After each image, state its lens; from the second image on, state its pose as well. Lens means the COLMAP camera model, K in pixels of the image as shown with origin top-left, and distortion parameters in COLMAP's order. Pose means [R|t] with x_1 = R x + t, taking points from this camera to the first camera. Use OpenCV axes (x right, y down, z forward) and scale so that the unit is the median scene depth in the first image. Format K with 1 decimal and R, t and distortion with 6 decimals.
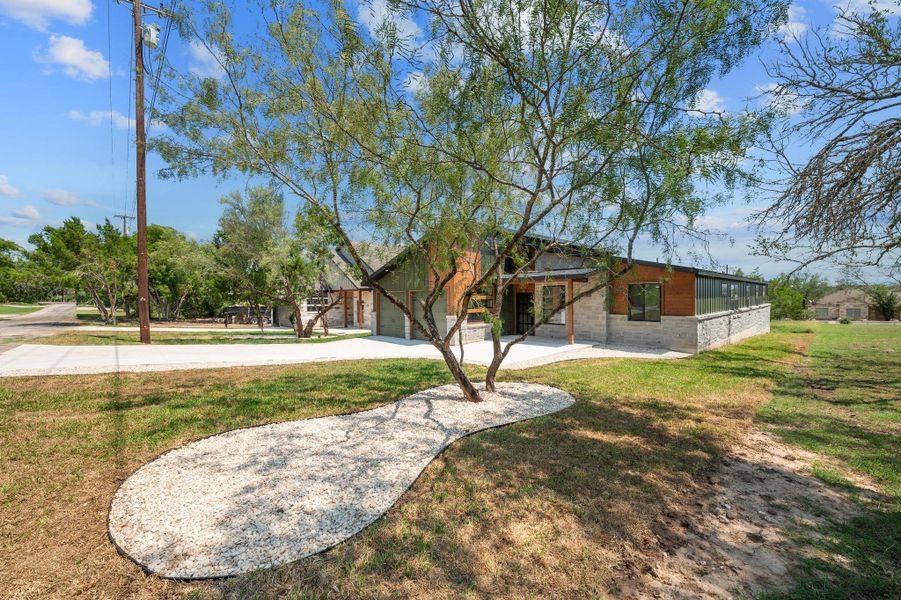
lens RADIAL K [[360.8, 0, 449.6], [0, 360.8, 292.7], [0, 0, 1]] dist [-0.005601, 0.000012]
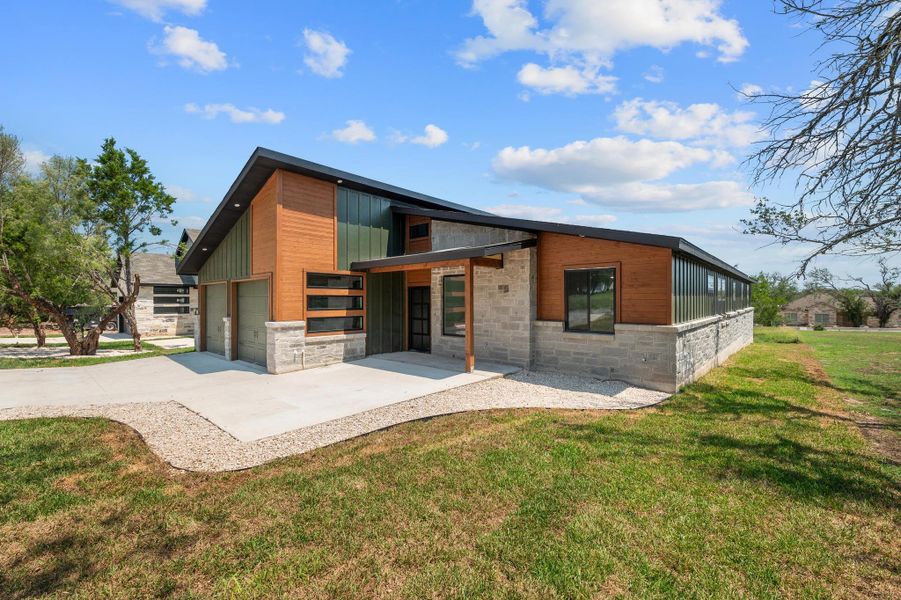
lens RADIAL K [[360.8, 0, 449.6], [0, 360.8, 292.7], [0, 0, 1]] dist [-0.005601, 0.000012]
pose [[0.997473, 0.008924, 0.070481, 0.248398], [-0.008208, 0.999912, -0.010449, 0.018979], [-0.070568, 0.009844, 0.997458, 0.389854]]
